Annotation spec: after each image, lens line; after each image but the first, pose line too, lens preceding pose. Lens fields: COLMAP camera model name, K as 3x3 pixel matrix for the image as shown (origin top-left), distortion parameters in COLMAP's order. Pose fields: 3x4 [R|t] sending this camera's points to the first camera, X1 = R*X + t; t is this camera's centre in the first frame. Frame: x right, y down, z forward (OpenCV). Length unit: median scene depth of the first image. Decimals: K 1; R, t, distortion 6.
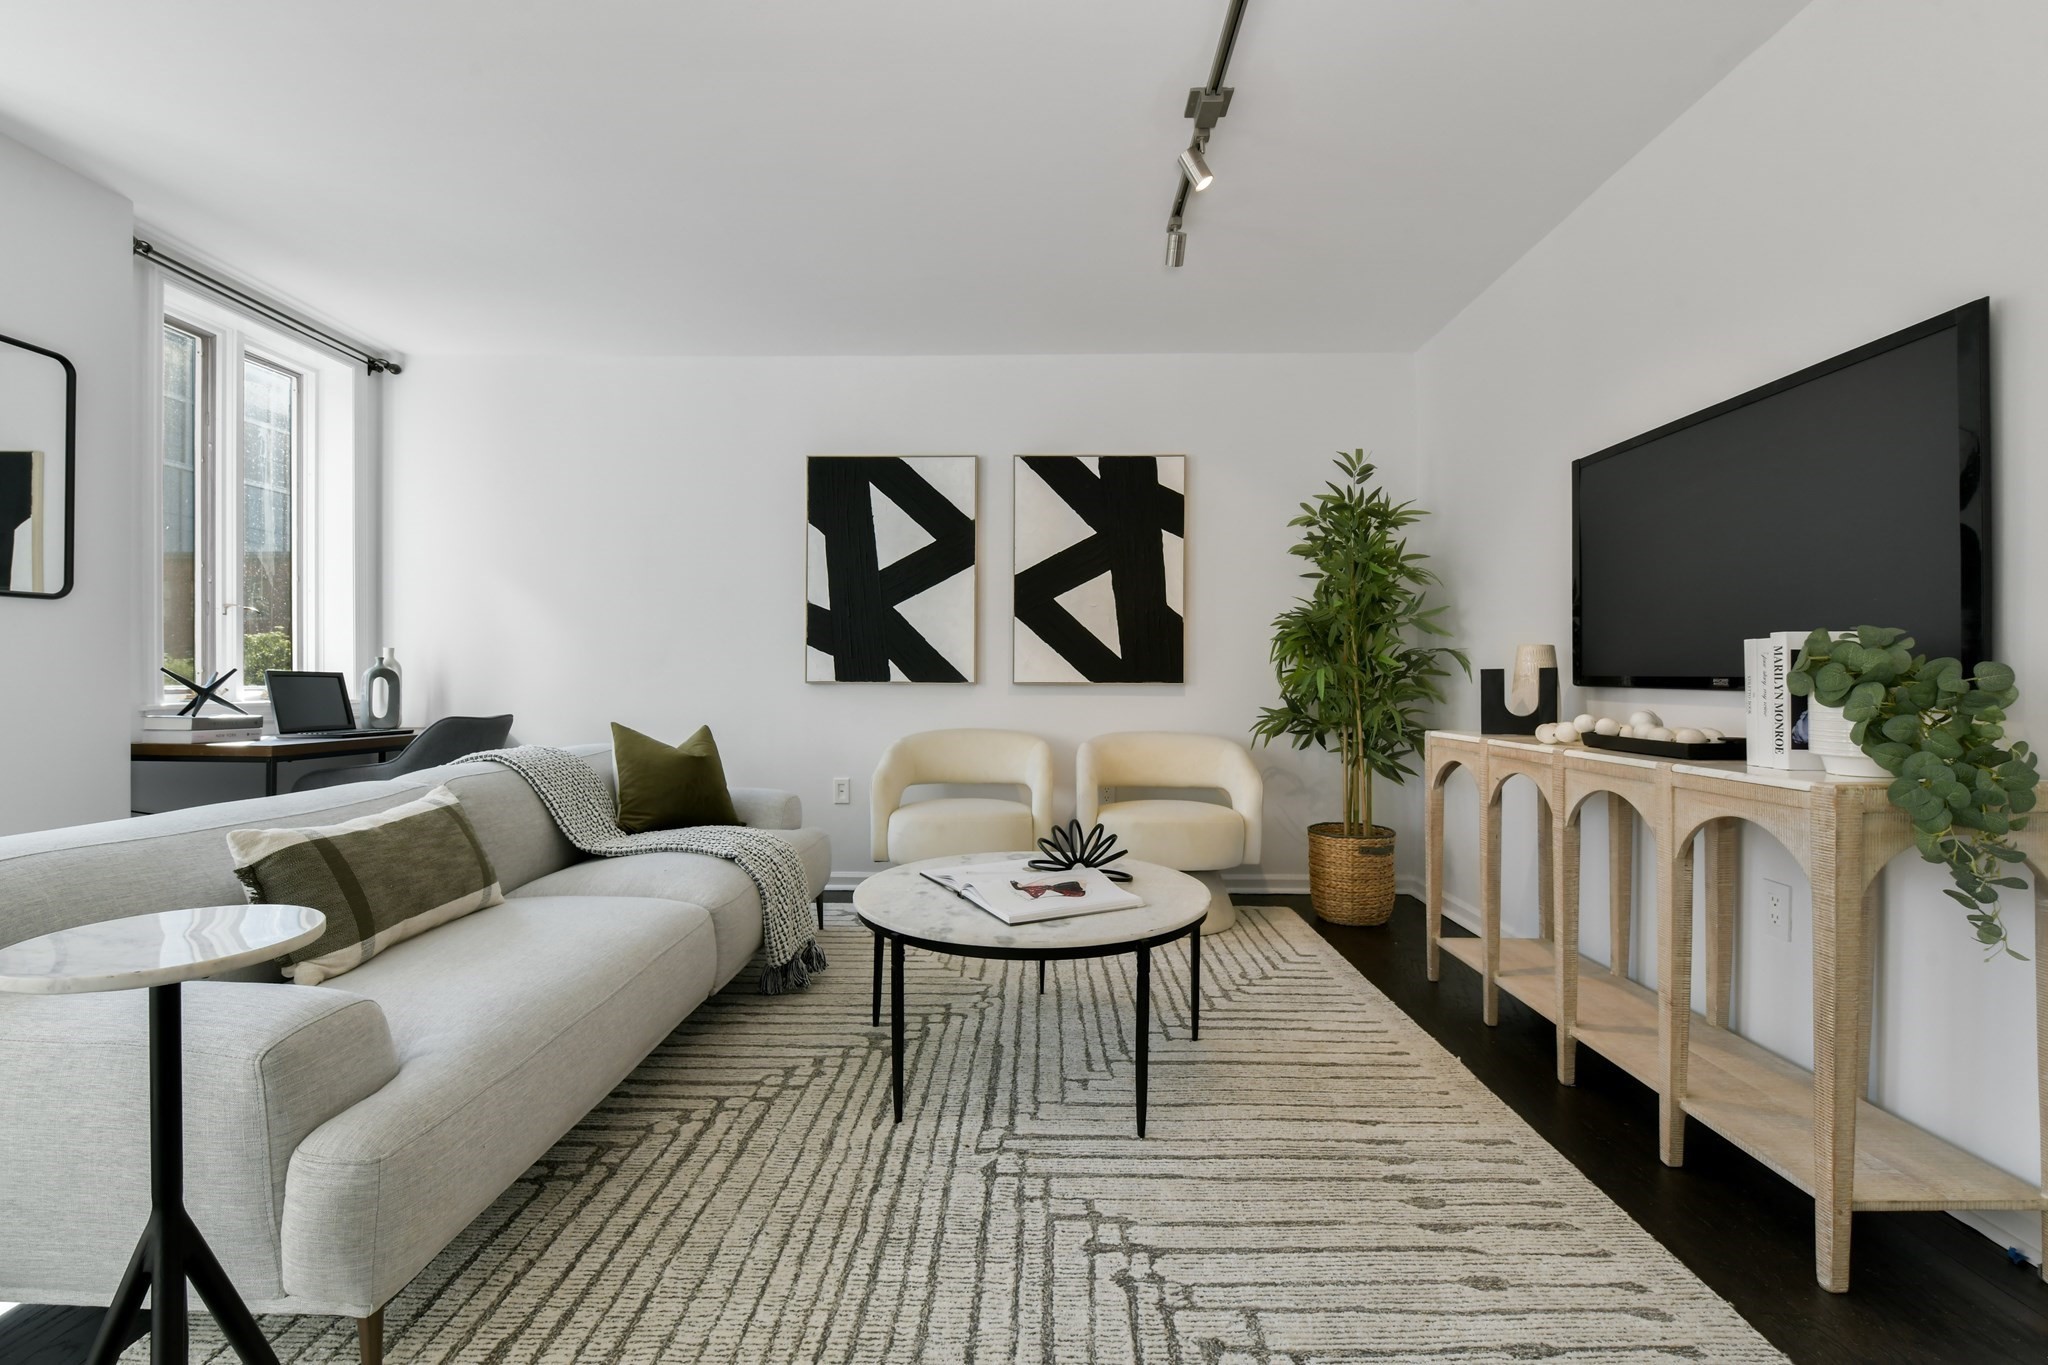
lens RADIAL K [[884.2, 0, 1021.3], [0, 884.2, 671.6], [0, 0, 1]] dist [-0.012295, -0.001099]
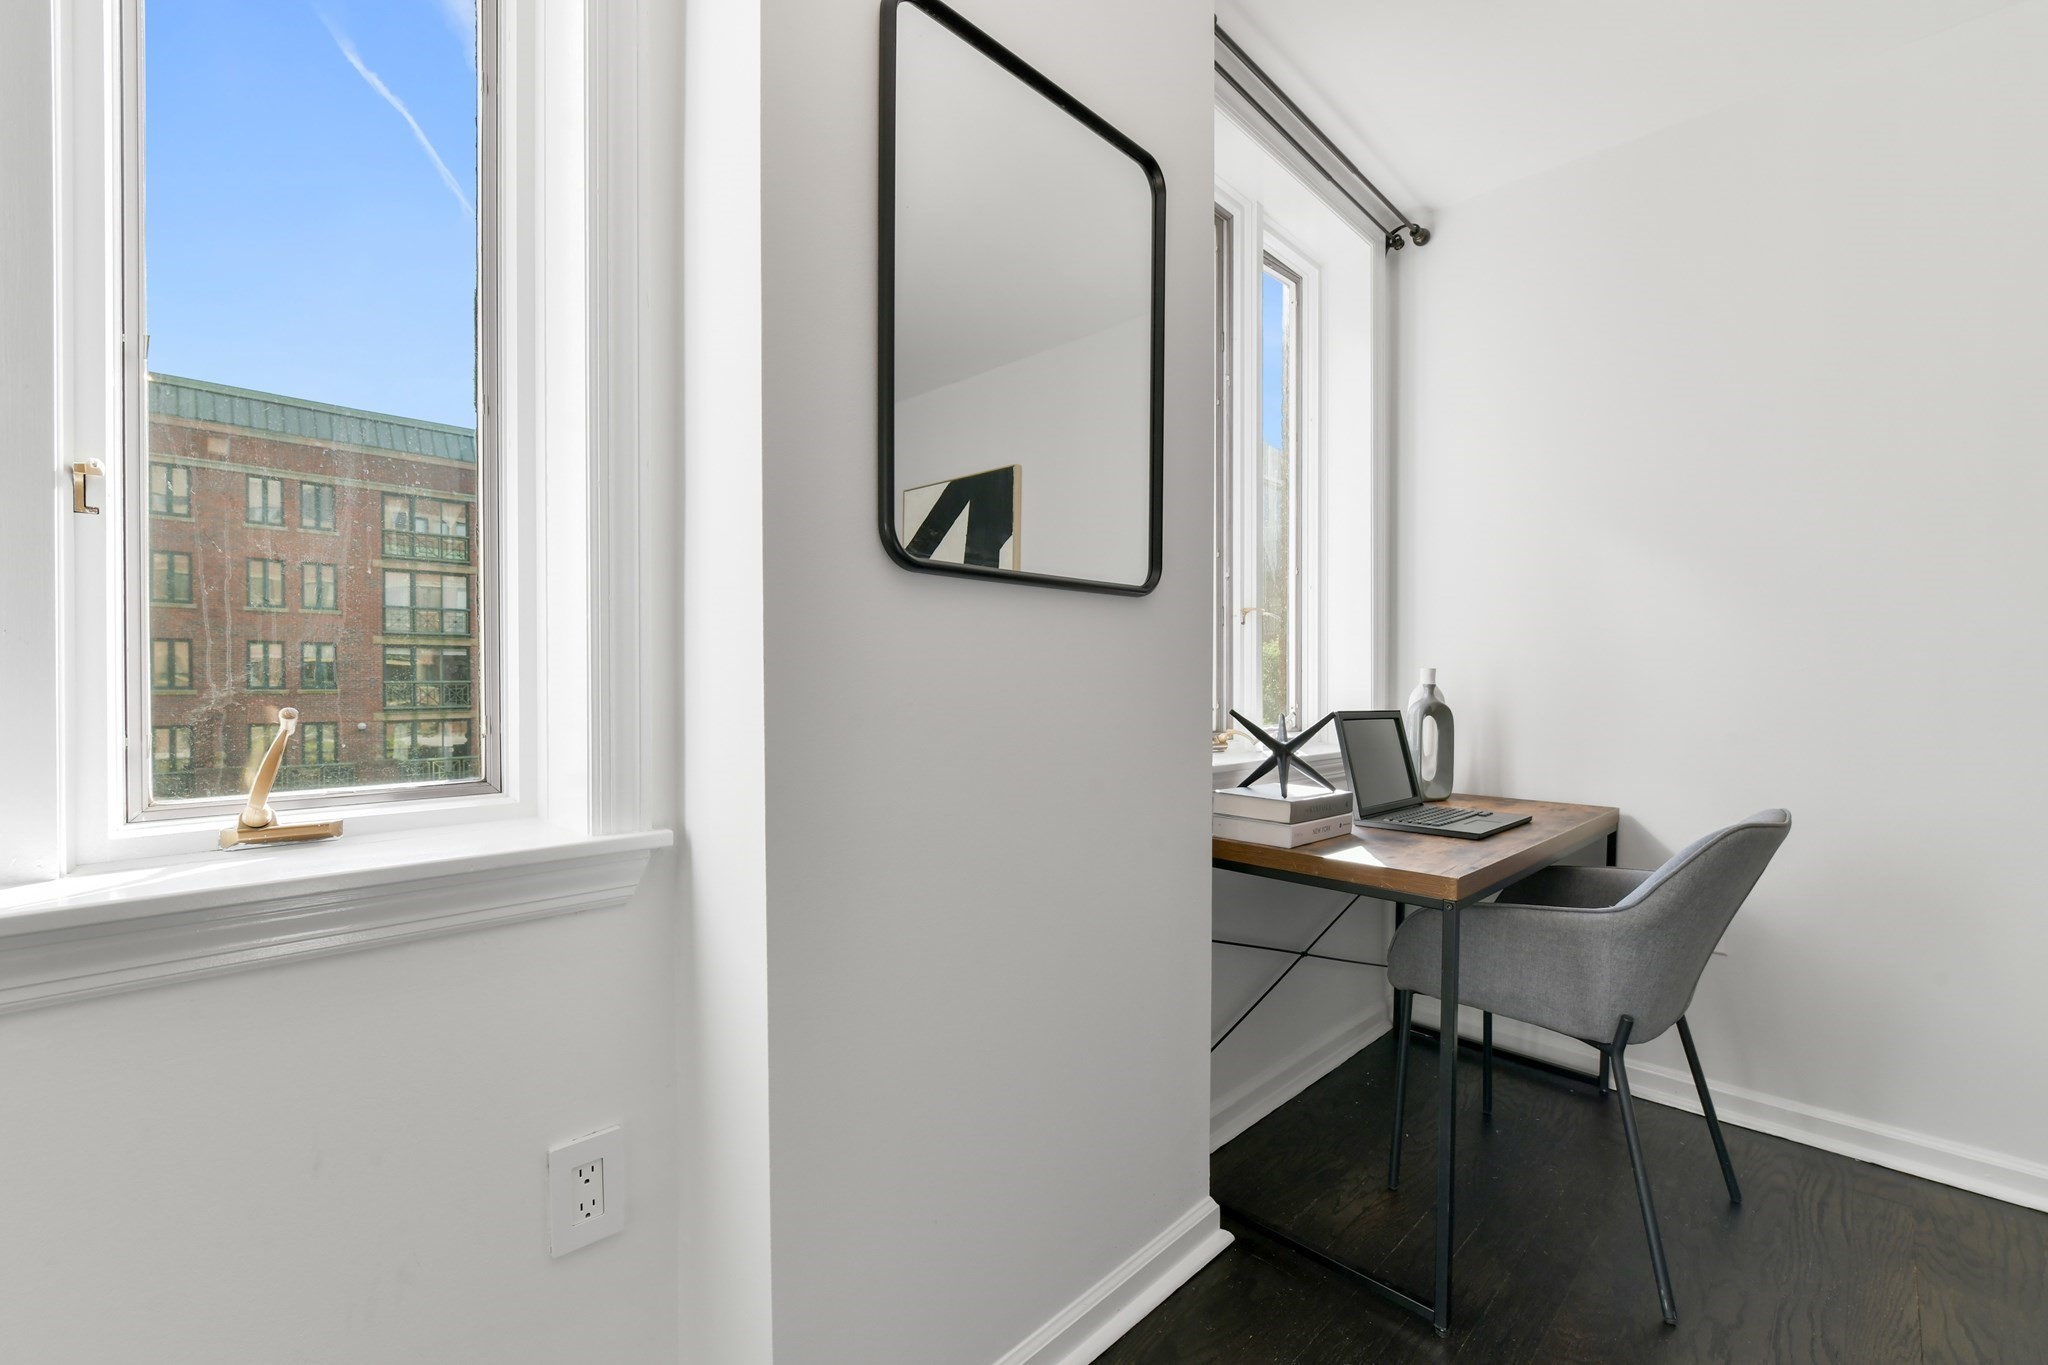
lens RADIAL K [[801.9, 0, 1029.9], [0, 801.9, 687.2], [0, 0, 1]] dist [-0.000081, 0.000009]
pose [[0.728586, 0.000260, -0.684954, -0.576815], [0.007600, 0.999935, 0.008464, -0.021019], [0.684912, -0.011373, 0.728537, 0.407203]]
